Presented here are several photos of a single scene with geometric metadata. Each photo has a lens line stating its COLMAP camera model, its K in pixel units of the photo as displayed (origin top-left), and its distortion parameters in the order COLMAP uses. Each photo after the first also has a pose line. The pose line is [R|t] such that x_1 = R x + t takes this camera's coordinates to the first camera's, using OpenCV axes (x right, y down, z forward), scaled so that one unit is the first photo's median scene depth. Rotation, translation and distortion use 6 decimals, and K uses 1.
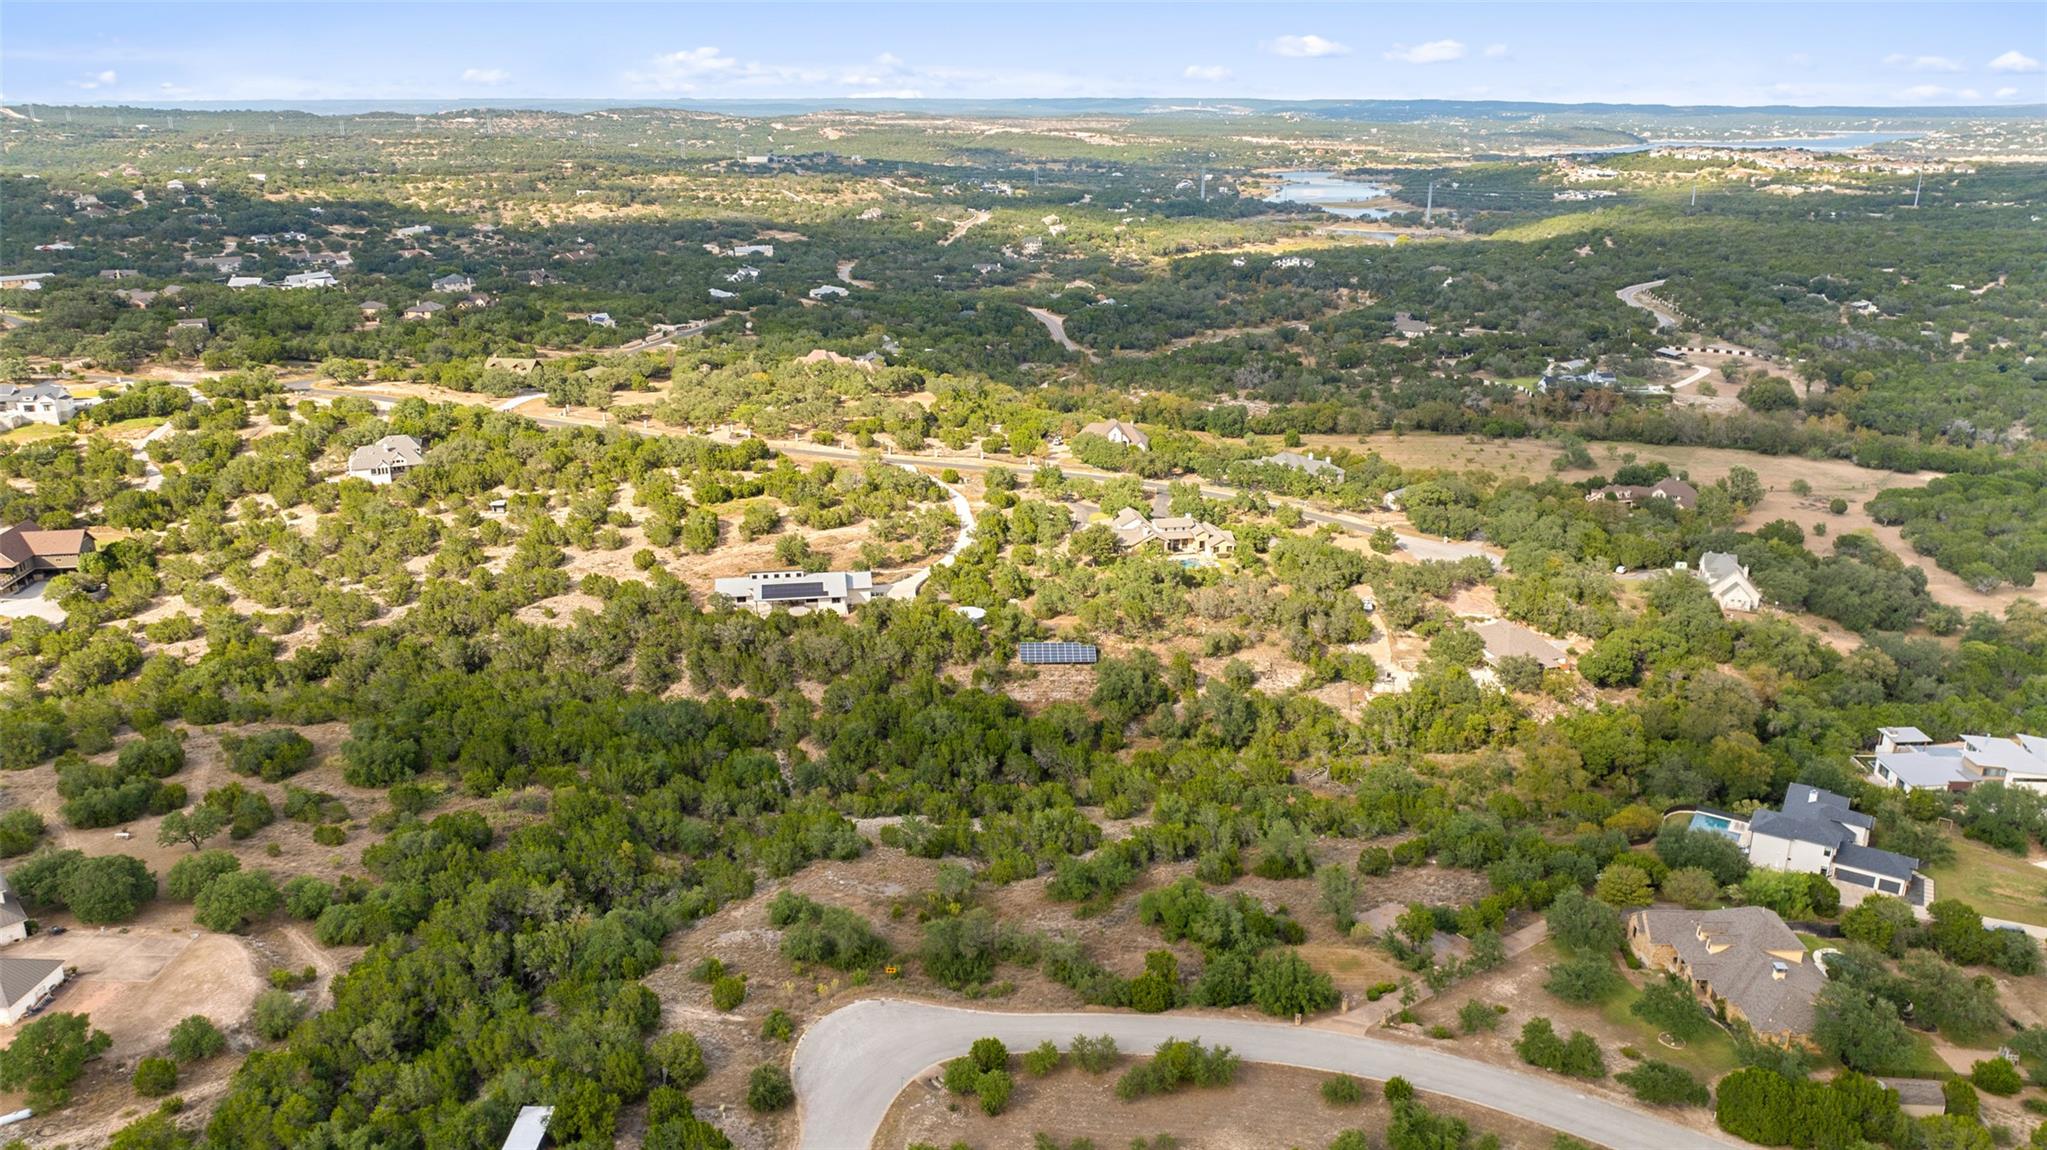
lens RADIAL K [[1455.0, 0, 1028.9], [0, 1455.0, 567.9], [0, 0, 1]] dist [-0.022684, 0.001215]
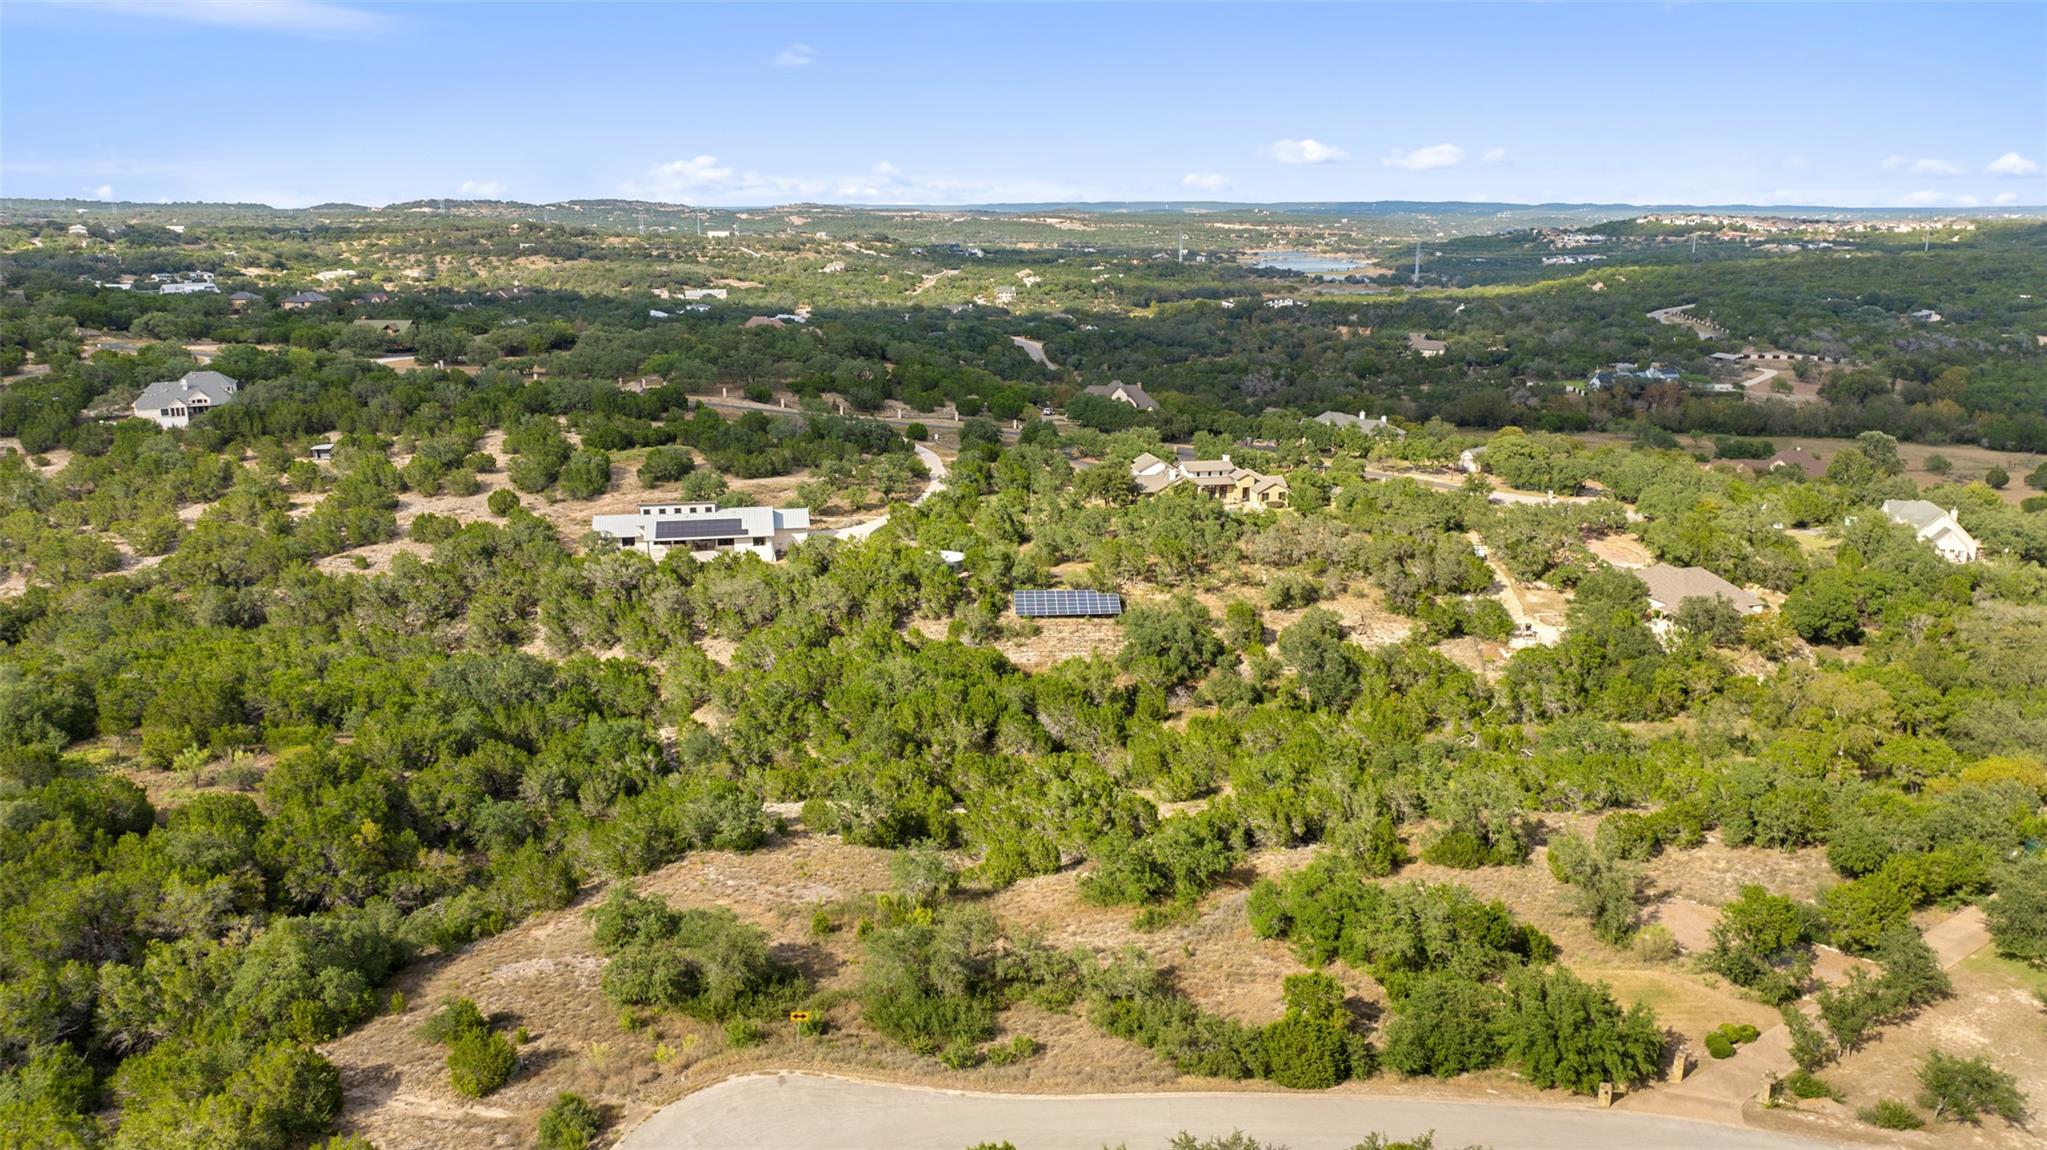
lens RADIAL K [[1462.0, 0, 1035.1], [0, 1462.0, 568.8], [0, 0, 1]] dist [-0.027739, 0.001424]
pose [[0.999657, -0.008004, 0.024919, -0.013112], [0.009836, 0.997188, -0.074292, 0.091307], [-0.024255, 0.074511, 0.996925, 0.271037]]
